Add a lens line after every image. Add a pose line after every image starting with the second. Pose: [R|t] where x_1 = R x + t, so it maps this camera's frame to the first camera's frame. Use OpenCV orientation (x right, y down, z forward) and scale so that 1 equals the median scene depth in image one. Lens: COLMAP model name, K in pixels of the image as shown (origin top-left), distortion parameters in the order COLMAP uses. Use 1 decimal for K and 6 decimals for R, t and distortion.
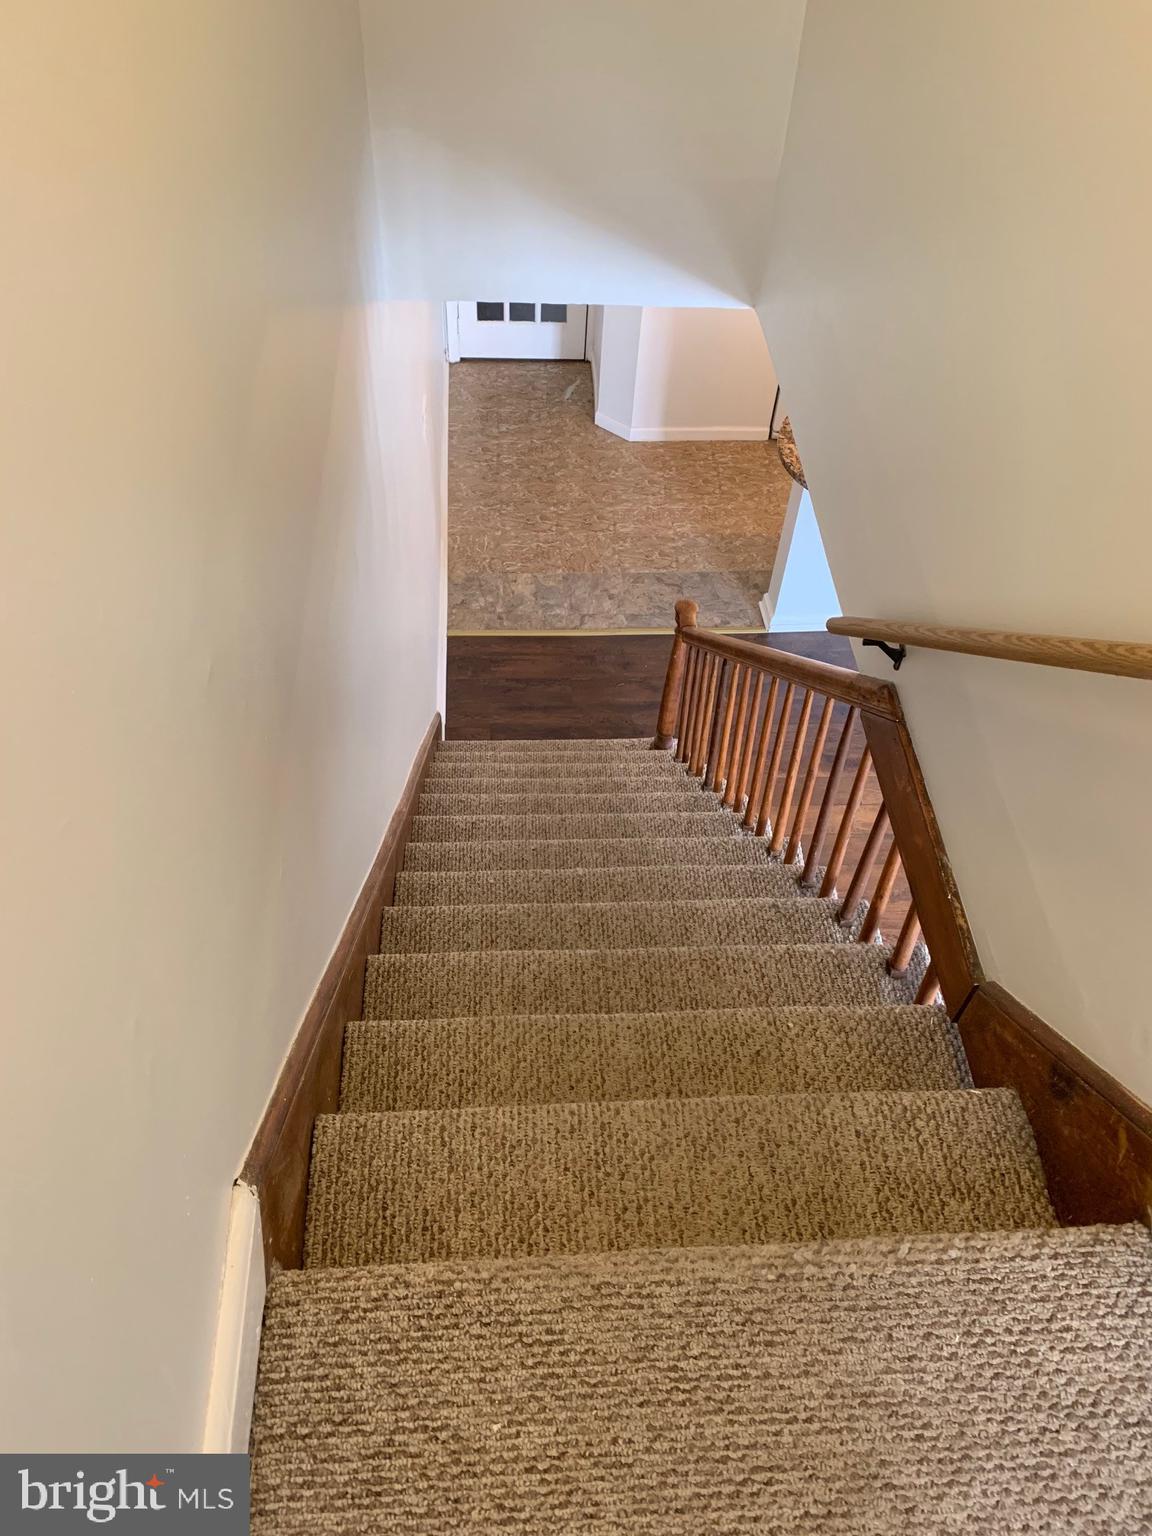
lens RADIAL K [[1162.4, 0, 573.7], [0, 1162.4, 772.8], [0, 0, 1]] dist [0.003700, 0.002331]
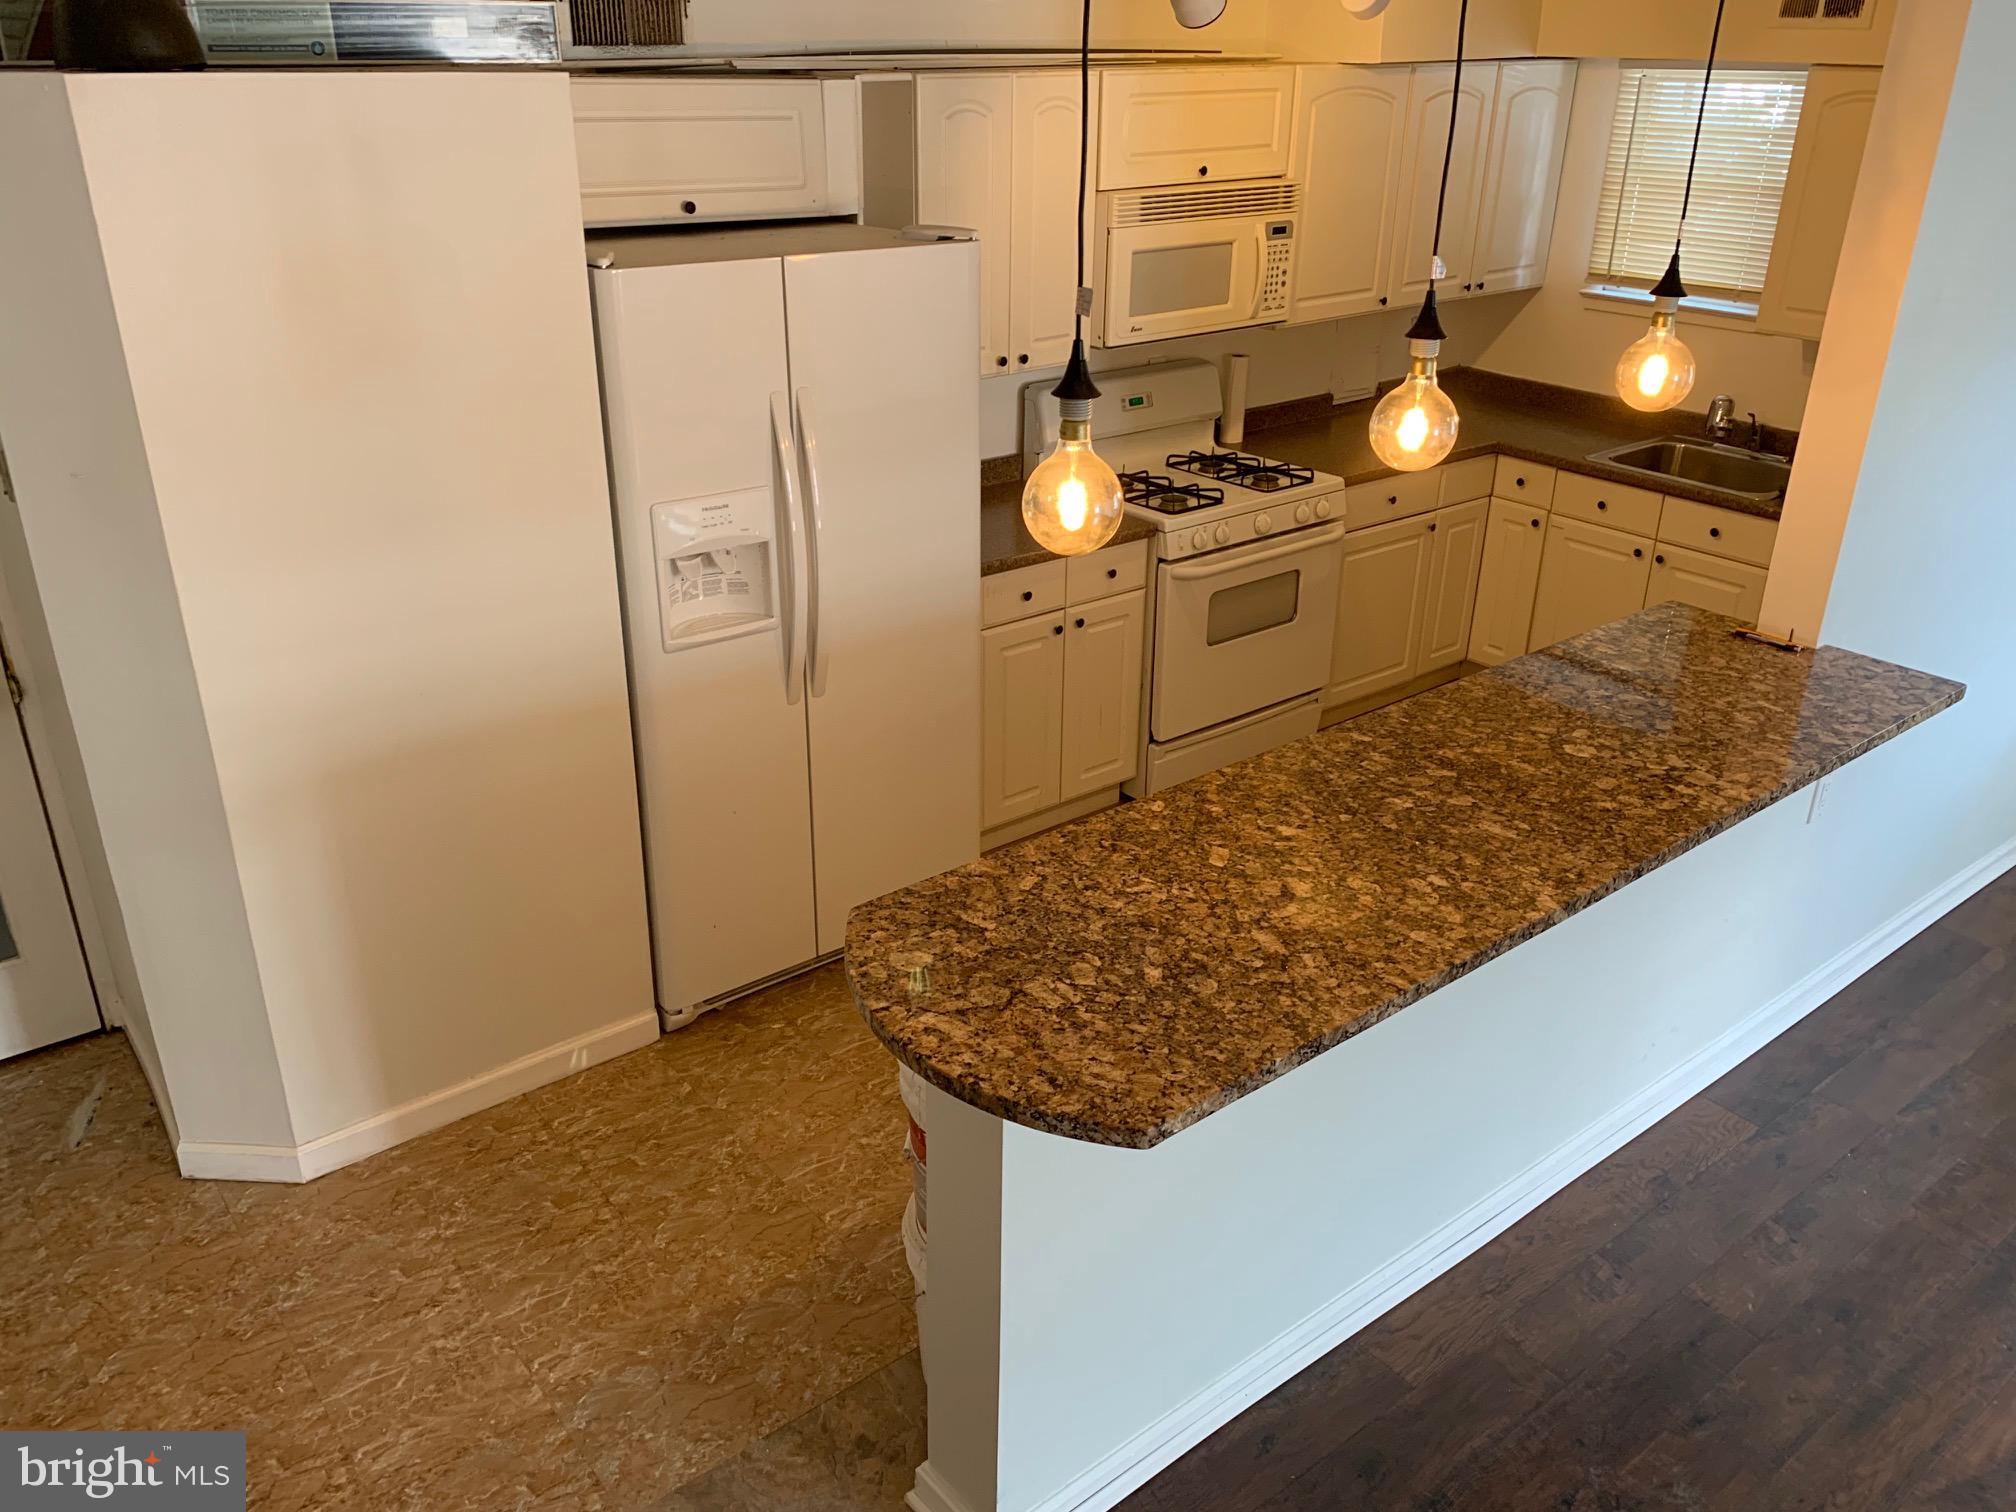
lens RADIAL K [[1525.7, 0, 1014.4], [0, 1525.7, 761.4], [0, 0, 1]] dist [0.003700, 0.002331]
pose [[0.811532, -0.274410, 0.515864, 0.018848], [0.463234, 0.840248, -0.281775, -0.160265], [-0.356132, 0.467635, 0.809004, 0.480997]]
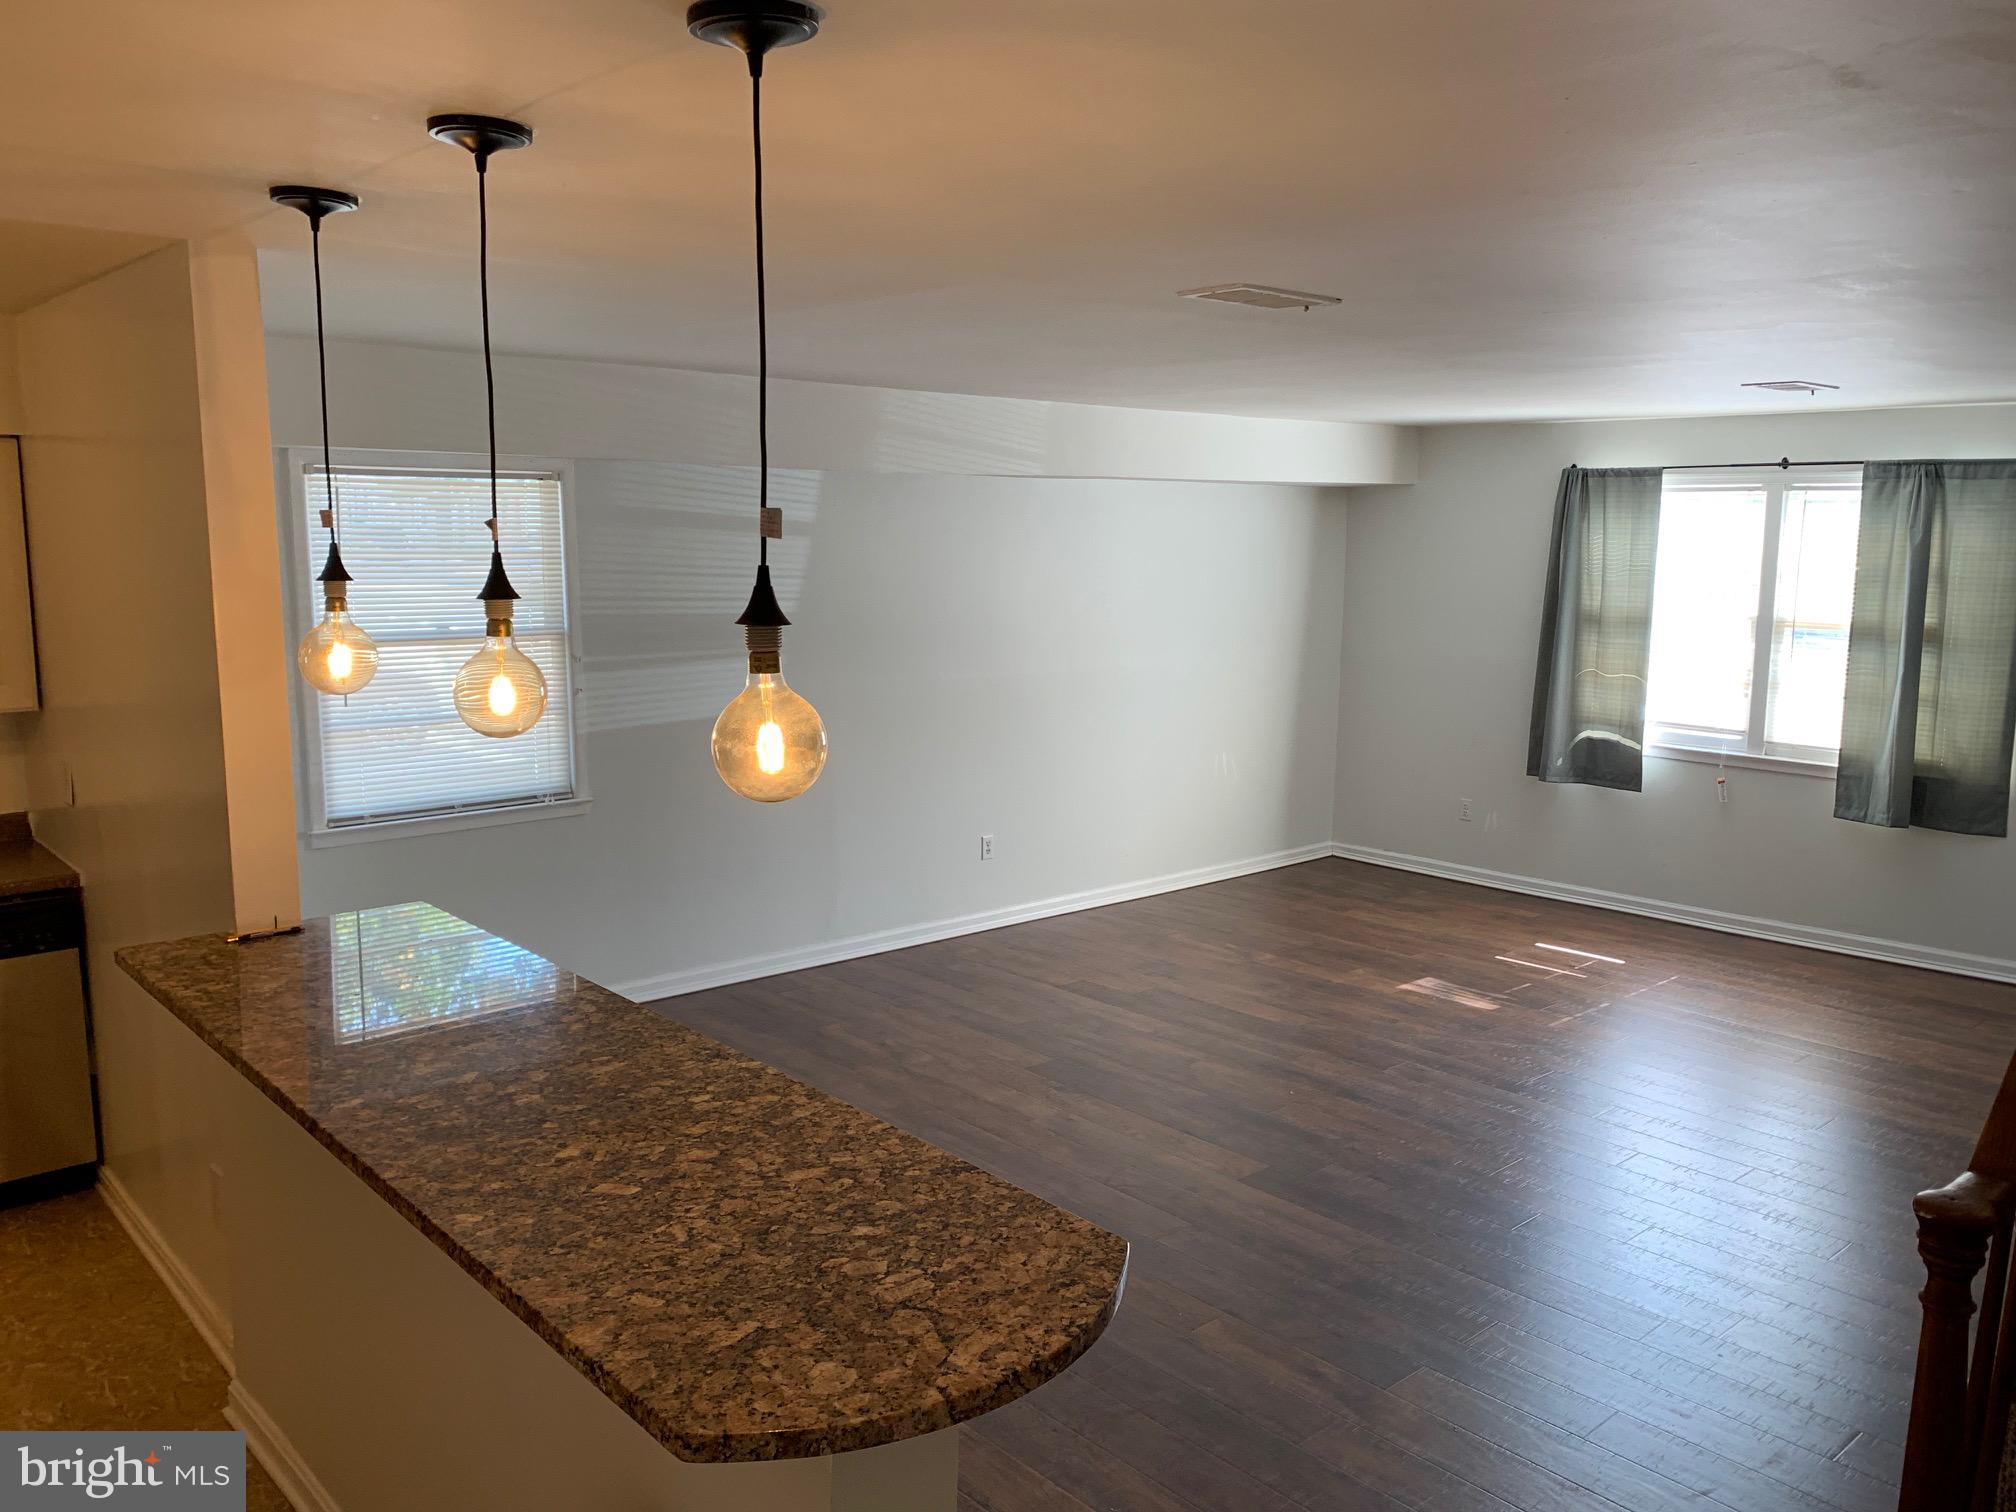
lens RADIAL K [[1525.7, 0, 1006.8], [0, 1525.7, 748.5], [0, 0, 1]] dist [0.003700, 0.002331]
pose [[-0.637771, -0.152791, 0.754920, -0.068292], [0.571924, 0.562547, 0.597029, -0.618384], [-0.515899, 0.812524, -0.271391, 0.955800]]
